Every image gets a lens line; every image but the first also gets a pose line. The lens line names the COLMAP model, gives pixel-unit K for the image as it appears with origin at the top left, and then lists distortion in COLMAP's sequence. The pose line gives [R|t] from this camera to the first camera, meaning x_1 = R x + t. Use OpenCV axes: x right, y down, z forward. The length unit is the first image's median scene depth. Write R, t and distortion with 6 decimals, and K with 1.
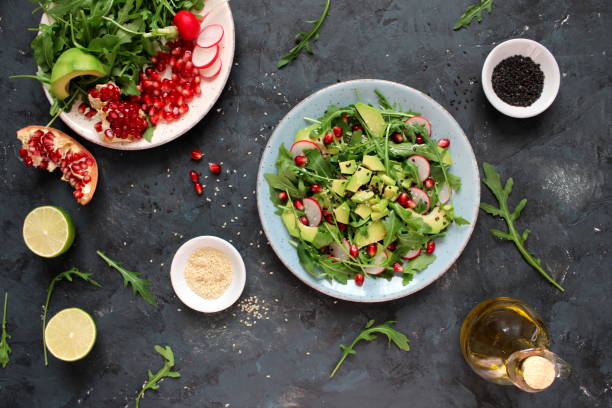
lens RADIAL K [[455.5, 0, 309.8], [0, 455.5, 204.8], [0, 0, 1]] dist [-0.121165, 0.061272]
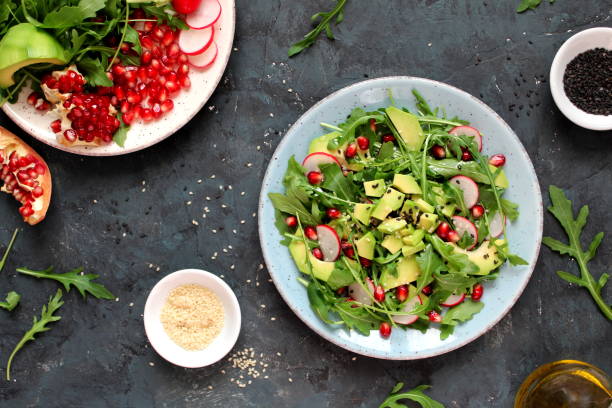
lens RADIAL K [[708.3, 0, 309.5], [0, 708.3, 206.8], [0, 0, 1]] dist [-0.033503, 0.000000]
pose [[0.999572, 0.028259, -0.007552, -0.019537], [-0.028351, 0.999521, -0.012428, -0.030925], [0.007197, 0.012636, 0.999894, -0.233650]]
